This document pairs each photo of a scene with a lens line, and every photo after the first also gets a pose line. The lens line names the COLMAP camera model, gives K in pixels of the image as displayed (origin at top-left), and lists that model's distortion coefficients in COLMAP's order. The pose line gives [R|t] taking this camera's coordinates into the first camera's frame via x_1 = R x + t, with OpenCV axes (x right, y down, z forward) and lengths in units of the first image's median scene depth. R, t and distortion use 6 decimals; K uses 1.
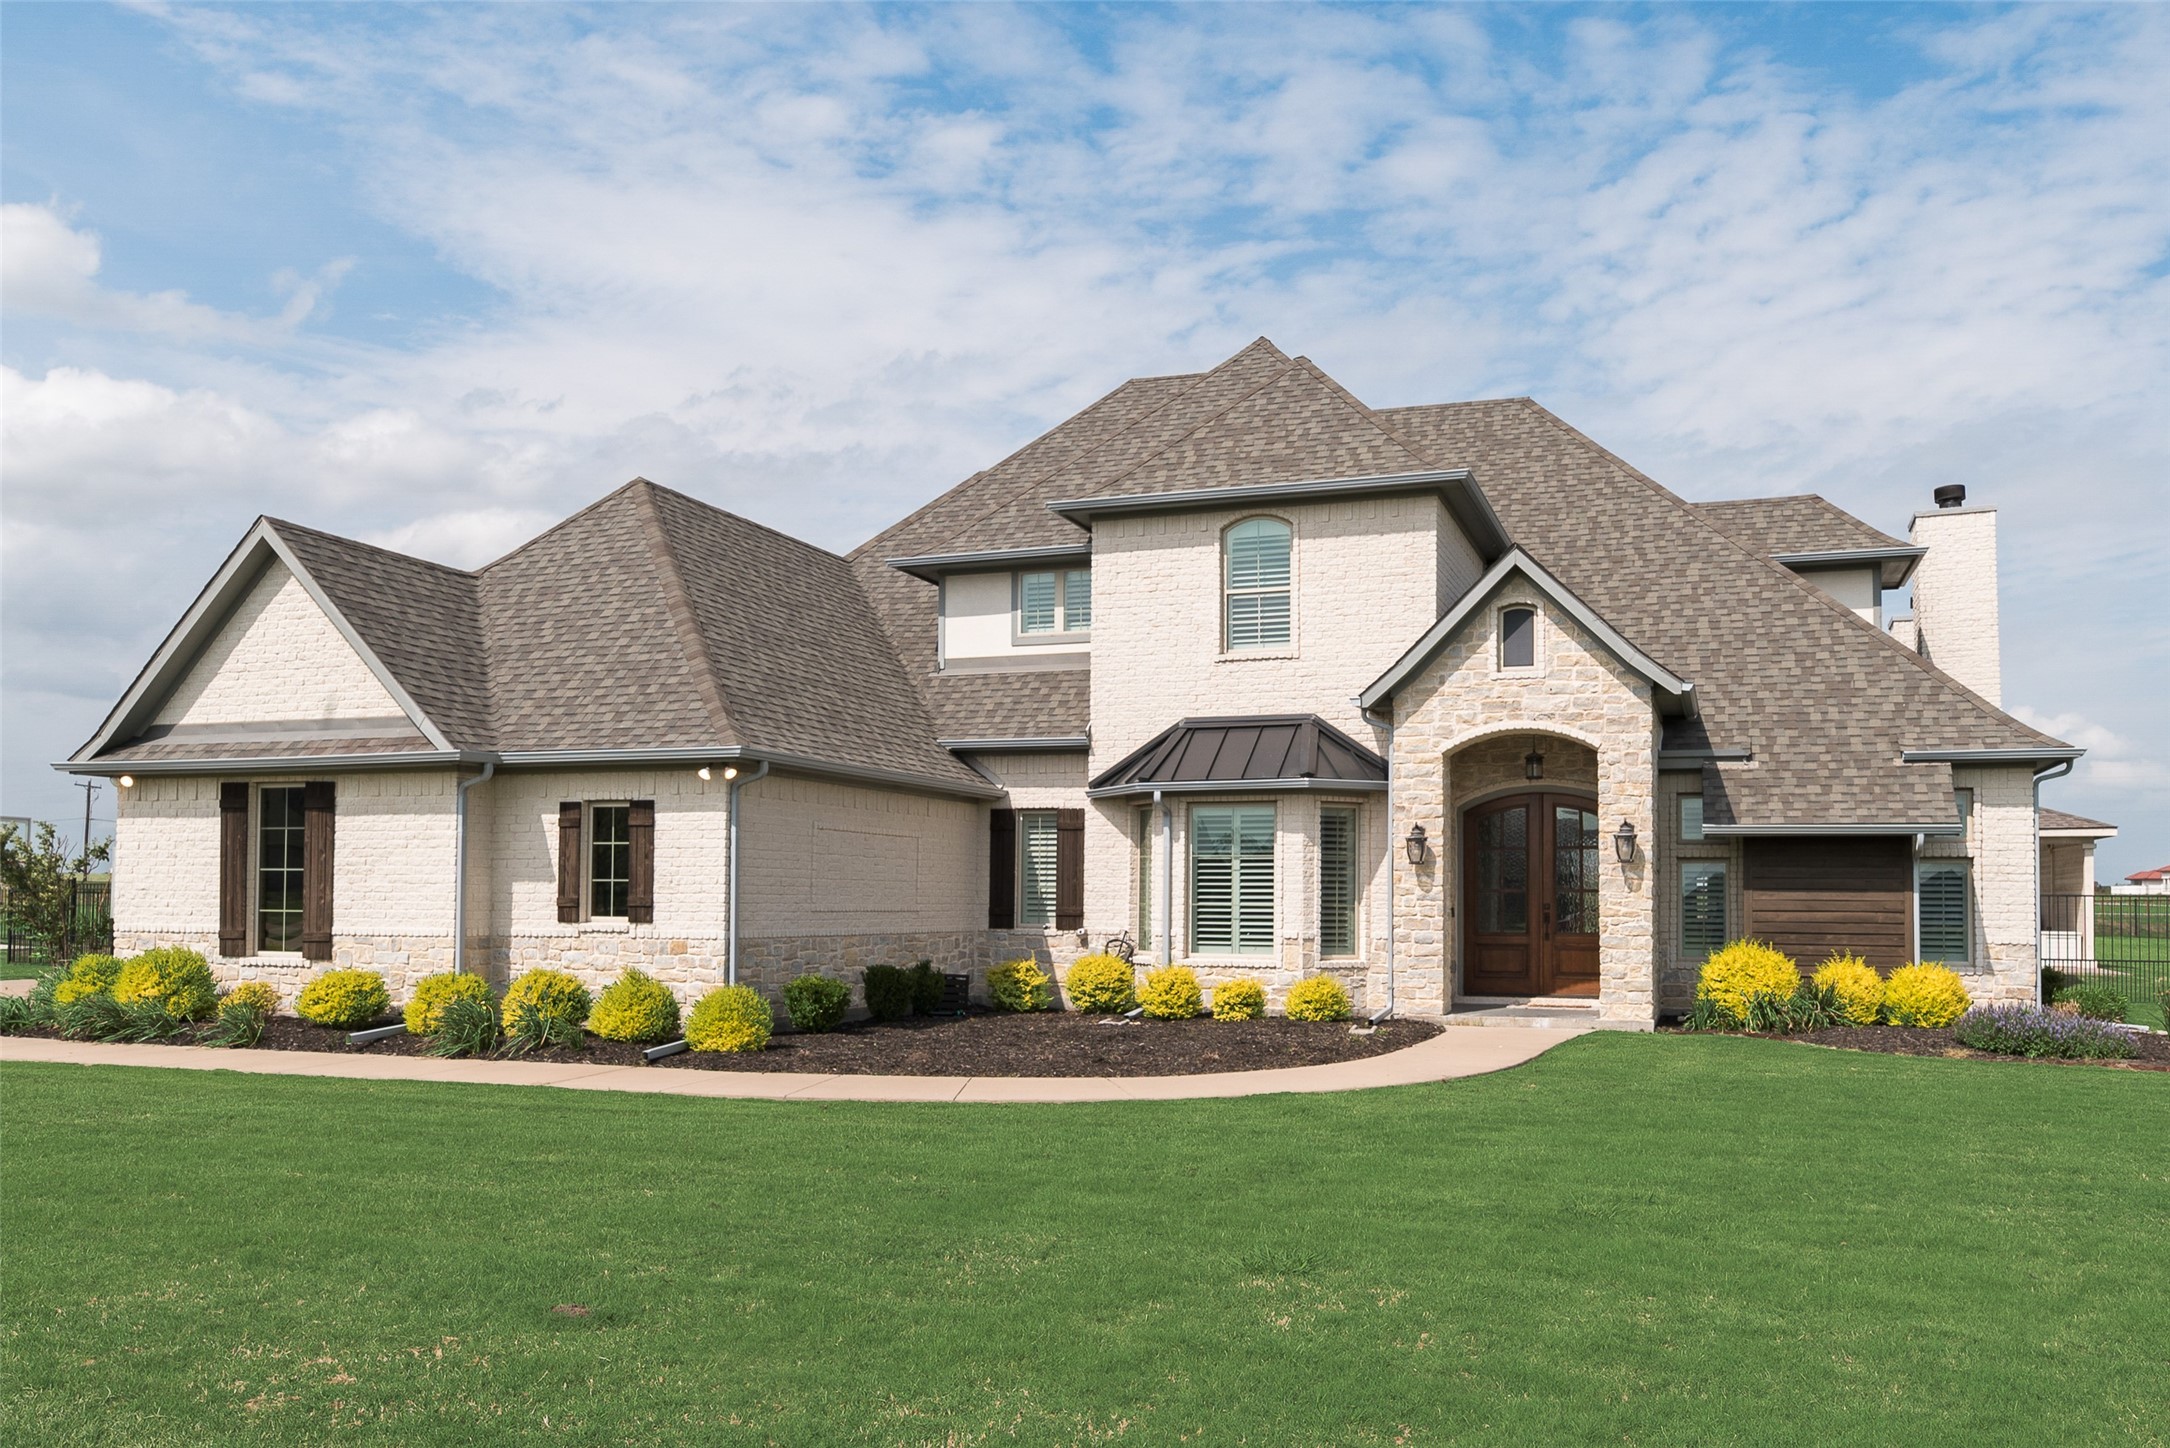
lens RADIAL K [[1552.2, 0, 1085.0], [0, 1552.2, 724.0], [0, 0, 1]] dist [0.002806, -0.000161]
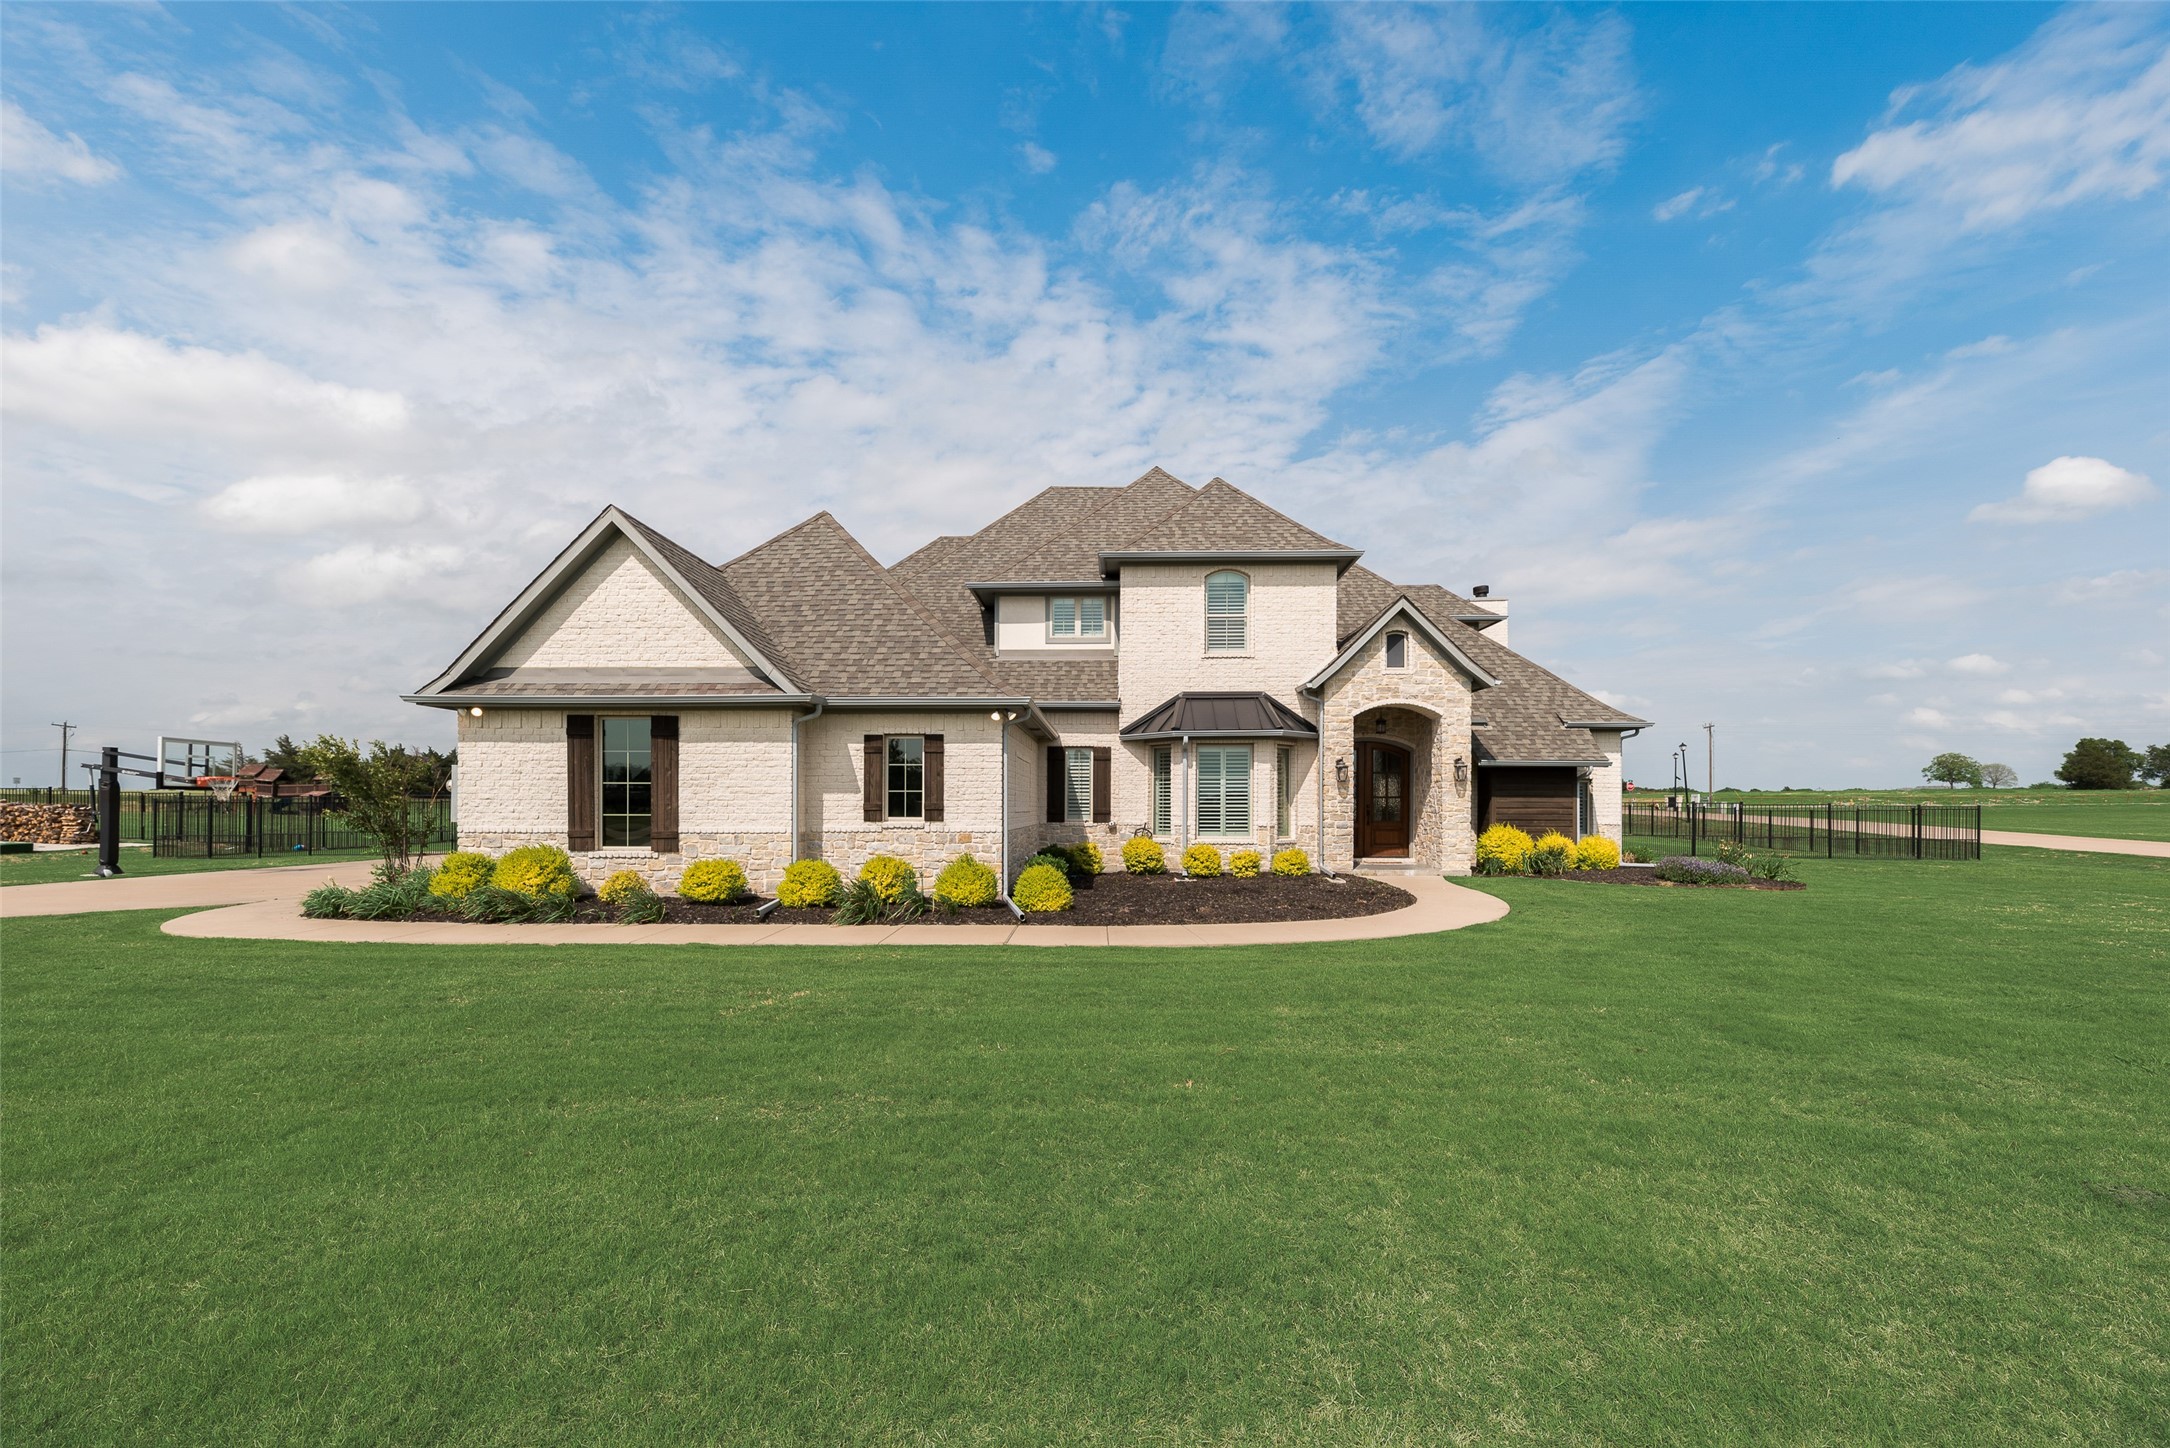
lens RADIAL K [[863.2, 0, 1086.6], [0, 863.2, 745.9], [0, 0, 1]] dist [0.001756, -0.000056]
pose [[0.954117, 0.014977, 0.299059, -0.336464], [-0.028404, 0.998772, 0.040599, 0.020832], [-0.298084, -0.047231, 0.953371, 0.186736]]
